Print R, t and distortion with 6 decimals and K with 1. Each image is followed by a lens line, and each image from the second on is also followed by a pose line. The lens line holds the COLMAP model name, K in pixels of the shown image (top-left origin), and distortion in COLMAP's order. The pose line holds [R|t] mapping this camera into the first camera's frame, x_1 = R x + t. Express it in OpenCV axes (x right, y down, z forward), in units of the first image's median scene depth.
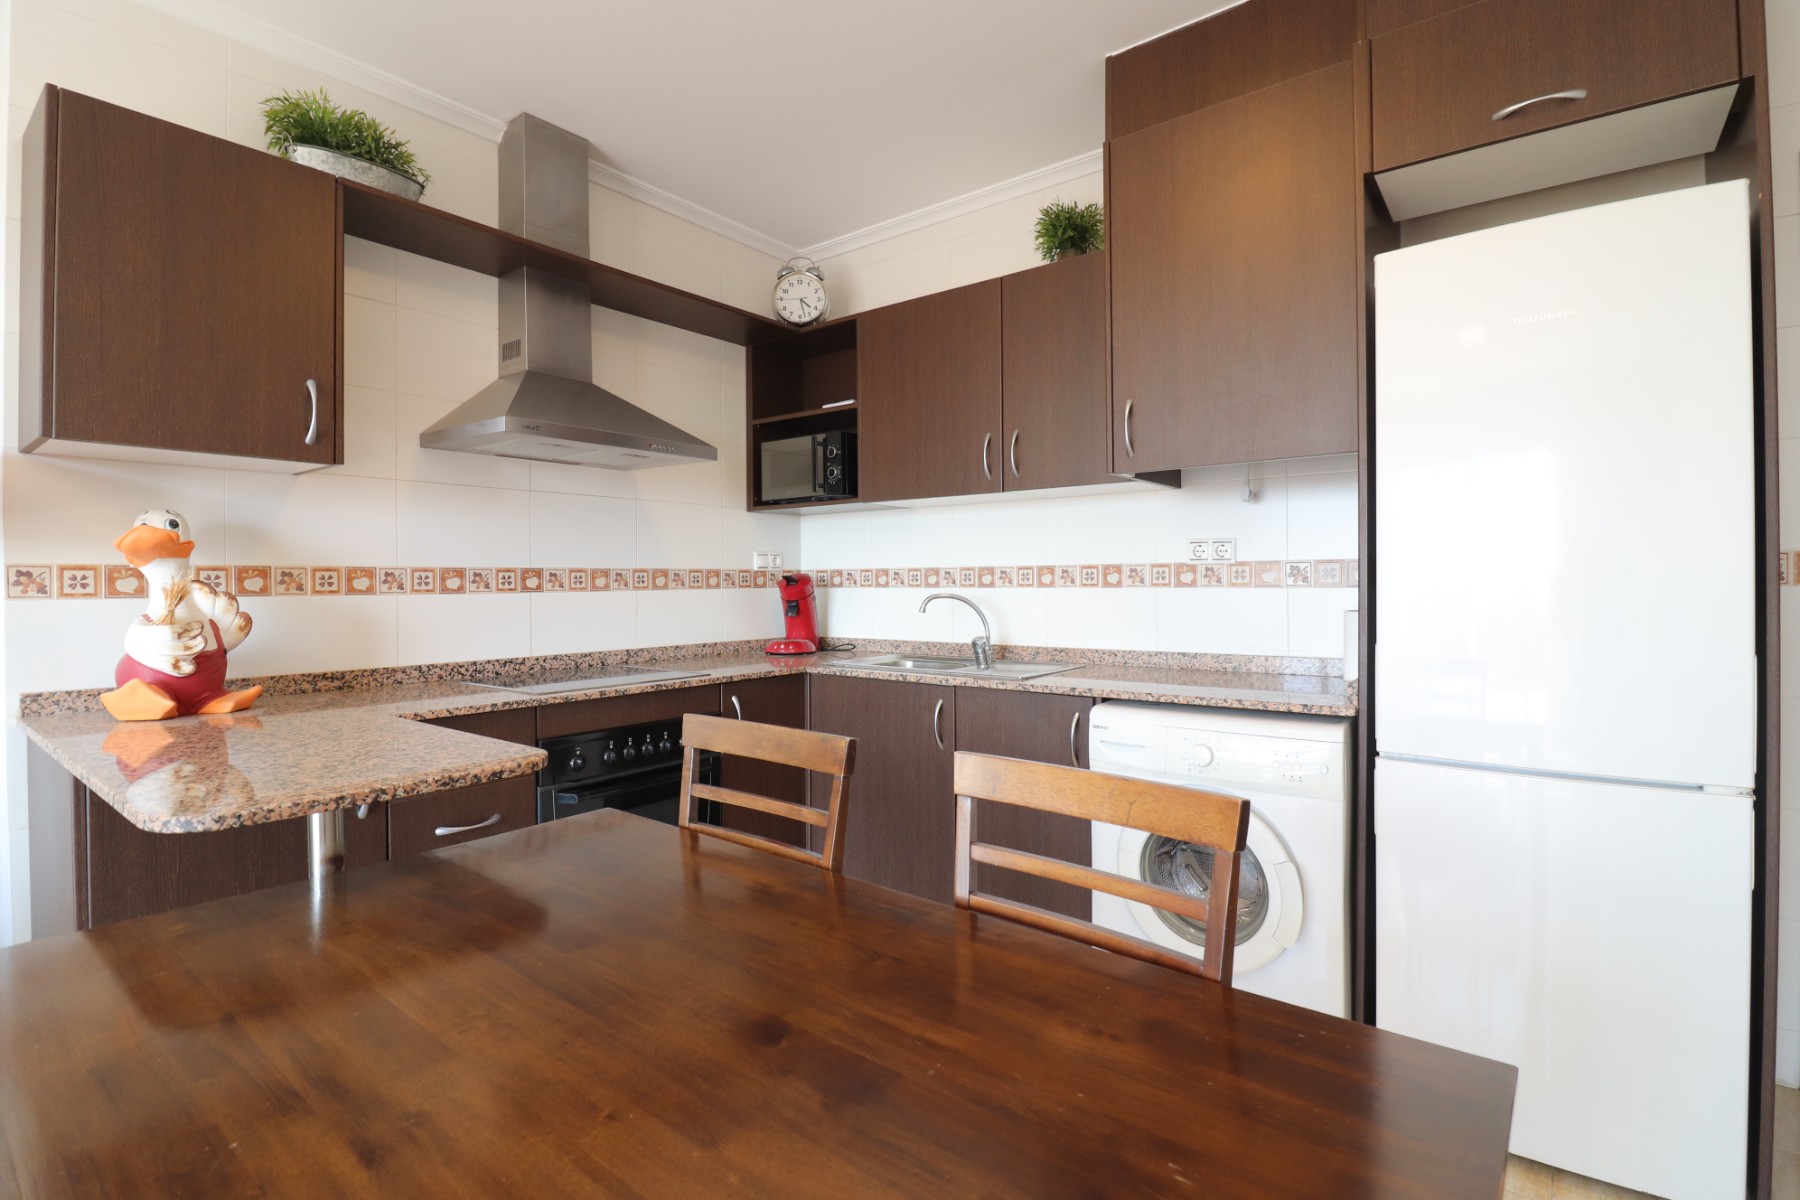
lens RADIAL K [[958.4, 0, 897.4], [0, 958.4, 589.7], [0, 0, 1]] dist [-0.019345, -0.000209]
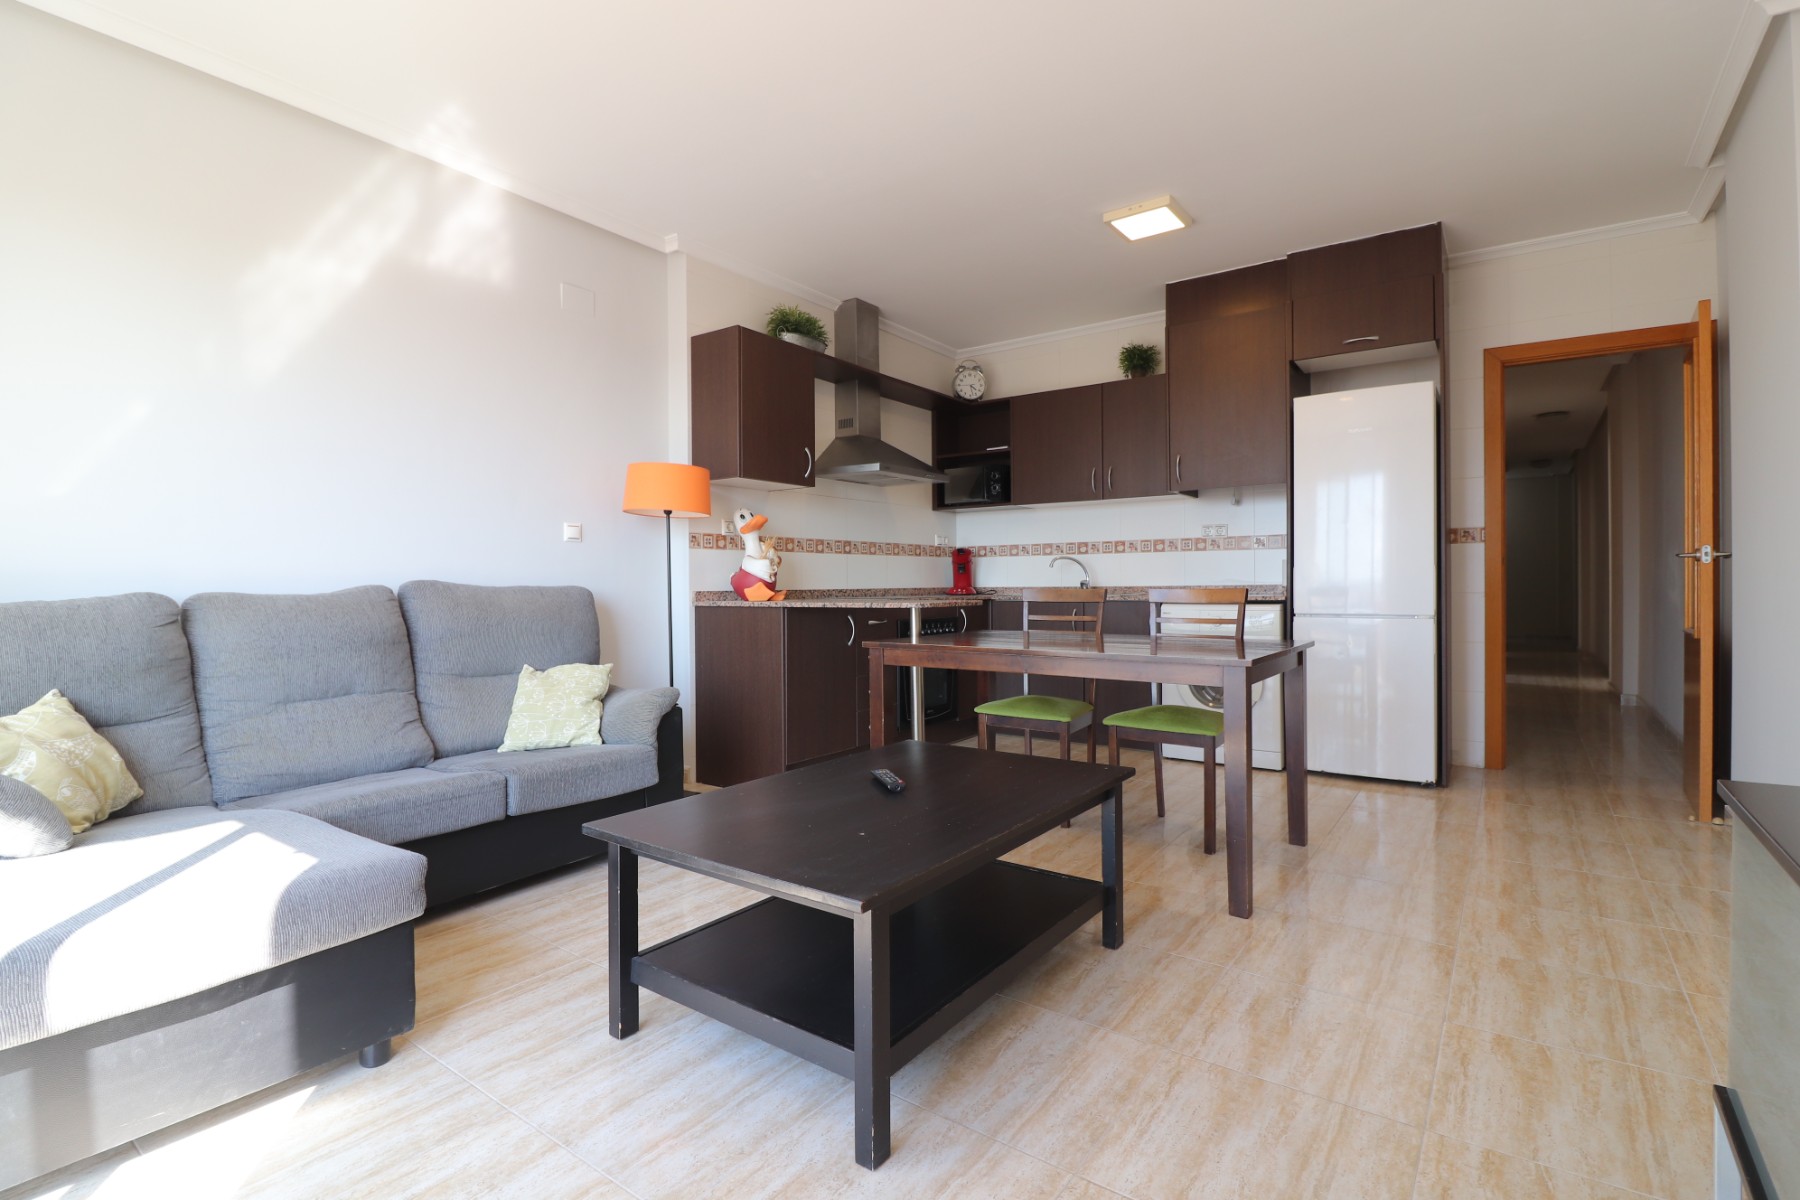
lens RADIAL K [[958.4, 0, 897.4], [0, 958.4, 589.7], [0, 0, 1]] dist [-0.019345, -0.000209]
pose [[0.999341, -0.002356, 0.036216, -0.334016], [0.002436, 0.999995, -0.002167, 0.071003], [-0.036211, 0.002254, 0.999342, -0.788647]]
